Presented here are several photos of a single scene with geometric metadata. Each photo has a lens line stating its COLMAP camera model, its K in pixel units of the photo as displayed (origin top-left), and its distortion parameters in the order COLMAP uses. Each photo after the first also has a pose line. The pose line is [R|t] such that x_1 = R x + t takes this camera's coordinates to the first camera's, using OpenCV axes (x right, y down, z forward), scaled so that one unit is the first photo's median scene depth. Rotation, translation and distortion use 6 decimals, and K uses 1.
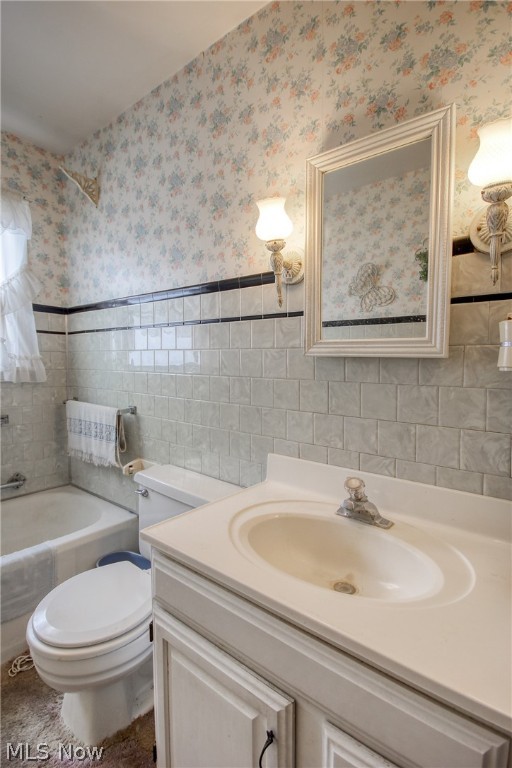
lens RADIAL K [[361.2, 0, 256.0], [0, 361.2, 384.0], [0, 0, 1]] dist [0.003593, -0.008081]
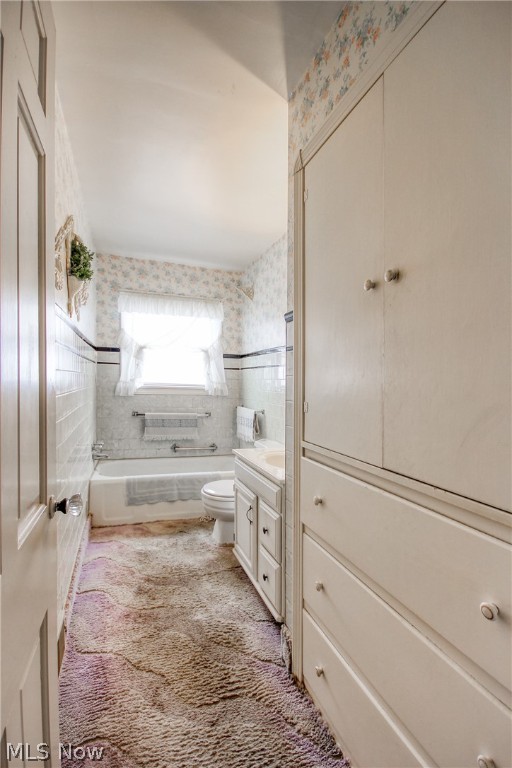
lens RADIAL K [[361.2, 0, 256.0], [0, 361.2, 384.0], [0, 0, 1]] dist [0.003593, -0.008081]
pose [[0.852627, 0.002344, -0.522515, 0.514412], [-0.031927, 0.998355, -0.047619, 0.017847], [0.521544, 0.057284, 0.851299, -0.511076]]
